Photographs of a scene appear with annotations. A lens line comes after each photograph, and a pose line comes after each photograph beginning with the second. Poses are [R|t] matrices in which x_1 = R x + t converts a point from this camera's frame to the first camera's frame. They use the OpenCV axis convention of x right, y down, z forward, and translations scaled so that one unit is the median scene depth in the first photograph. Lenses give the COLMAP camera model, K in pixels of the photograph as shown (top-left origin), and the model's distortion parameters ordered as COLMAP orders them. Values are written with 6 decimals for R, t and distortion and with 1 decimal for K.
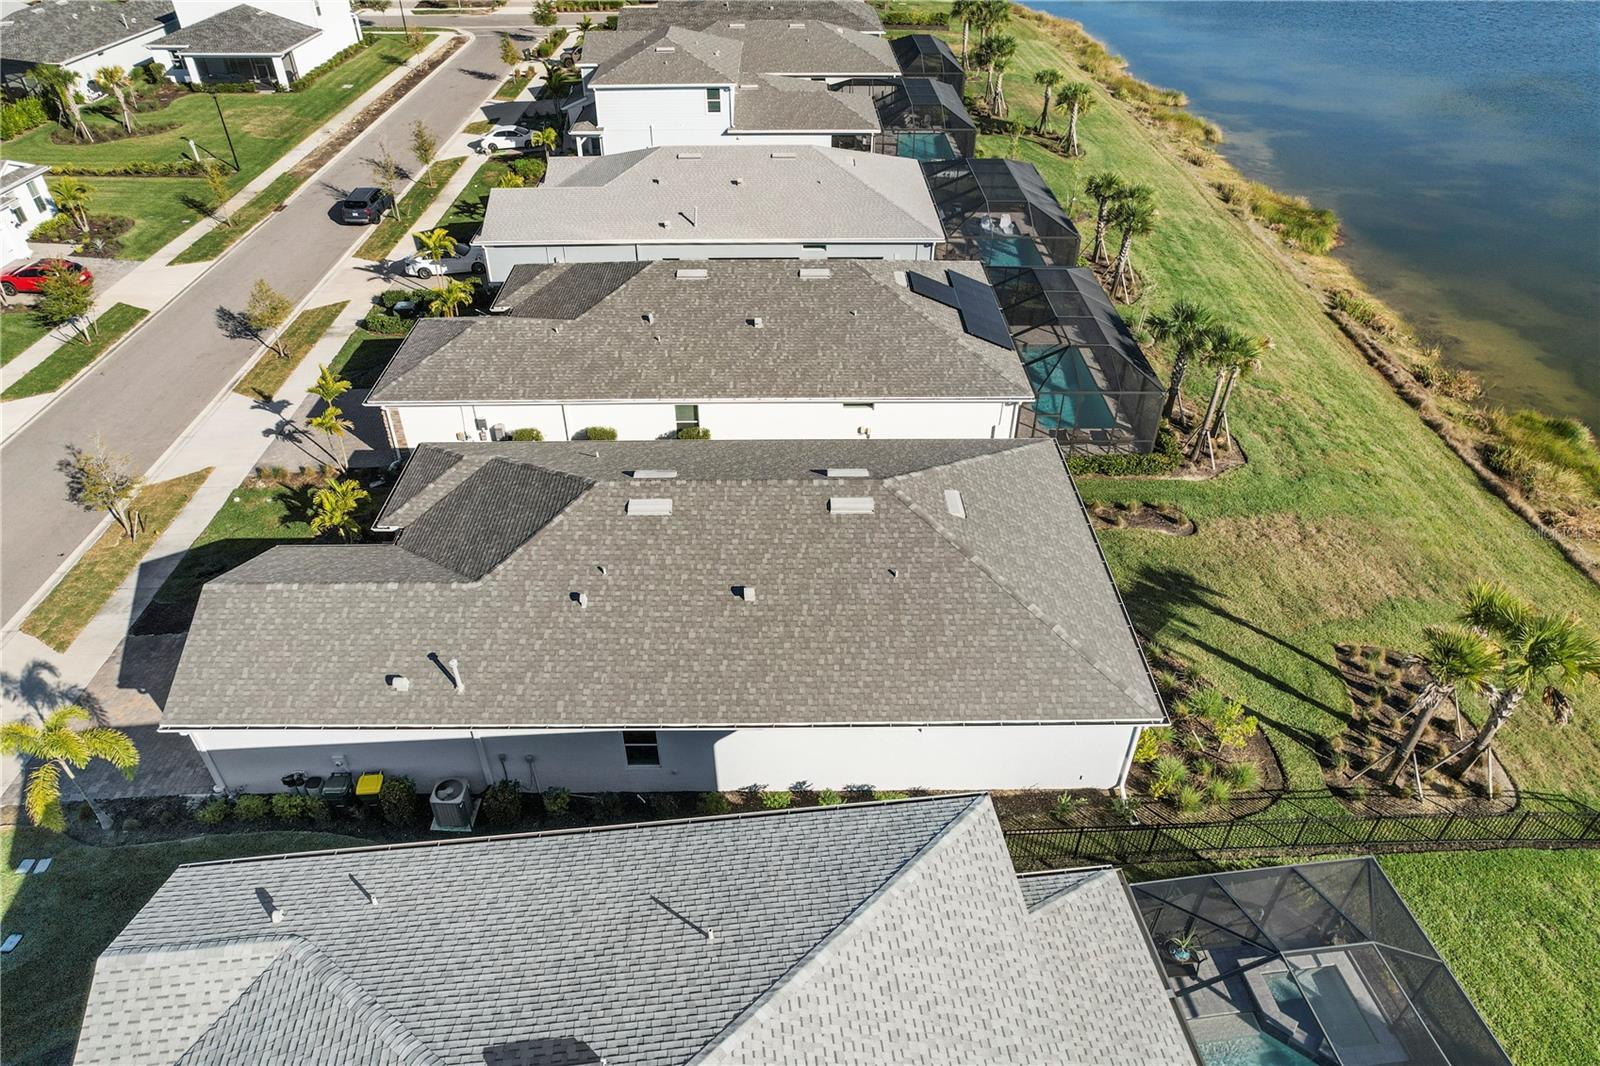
lens RADIAL K [[1030.0, 0, 794.1], [0, 1030.0, 553.9], [0, 0, 1]] dist [-0.076273, 0.078180]
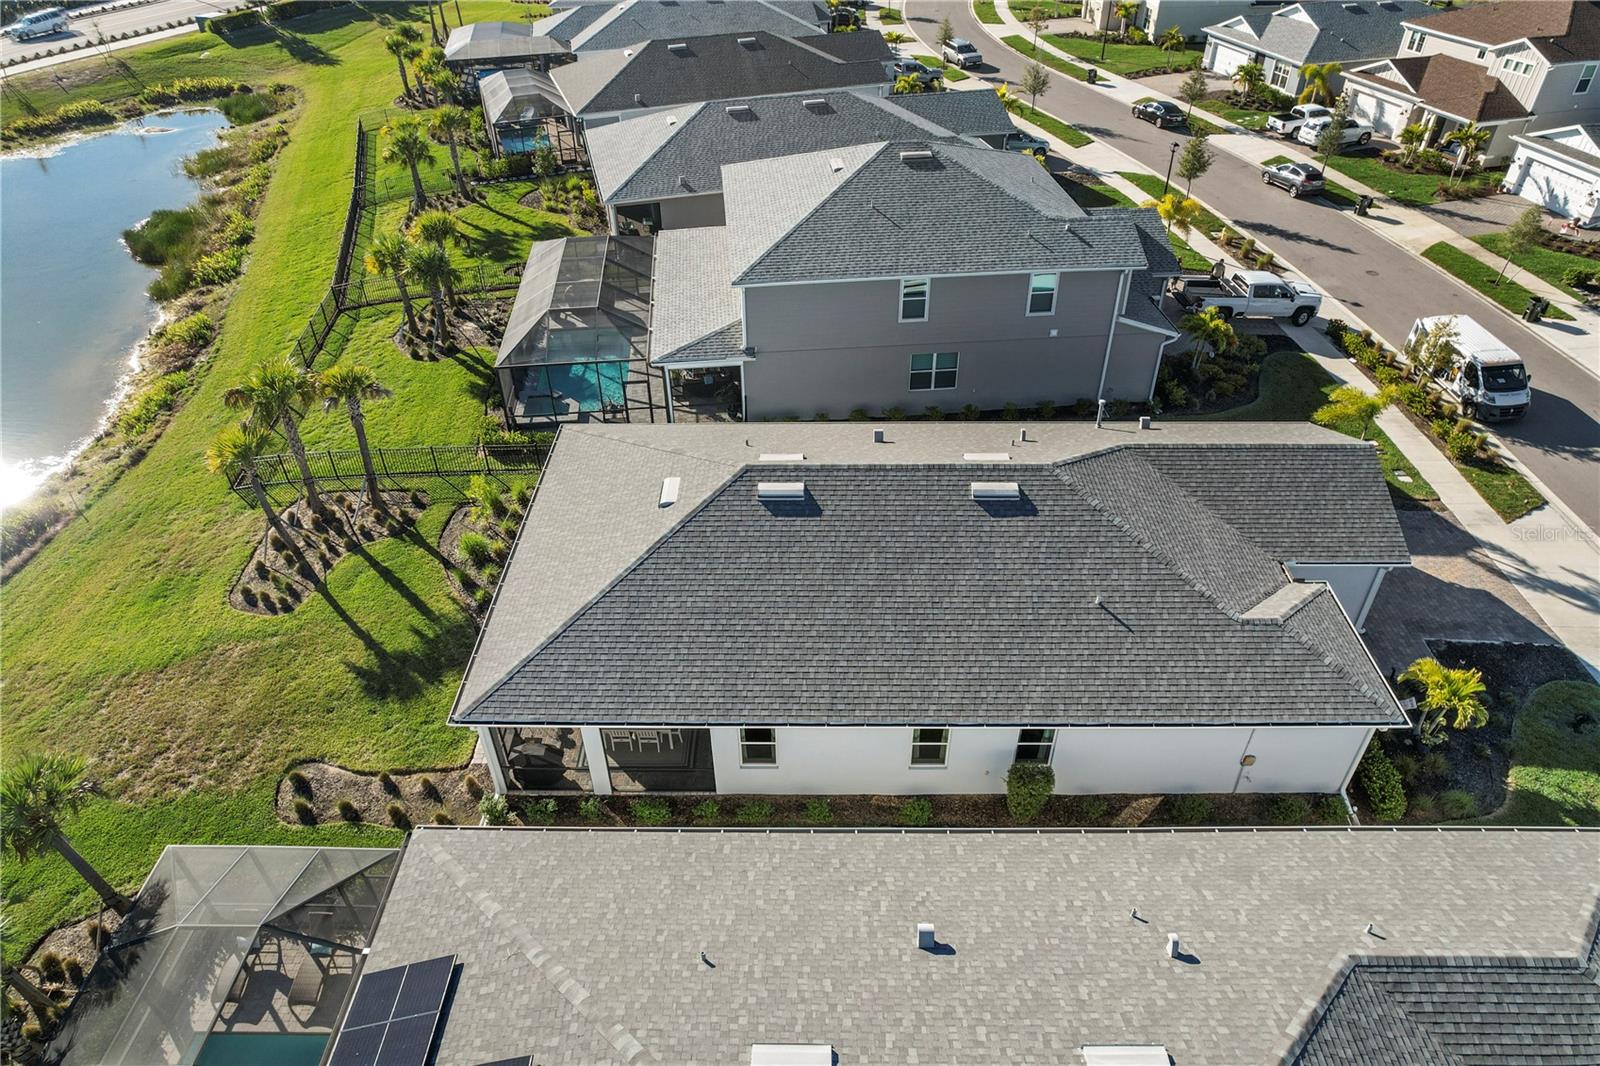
lens RADIAL K [[1012.7, 0, 791.3], [0, 1012.7, 528.3], [0, 0, 1]] dist [-0.076971, 0.076951]
pose [[-0.999459, -0.008402, 0.031813, 0.015074], [0.028746, 0.247506, 0.968460, -0.940799], [-0.016011, 0.968850, -0.247130, 1.260439]]
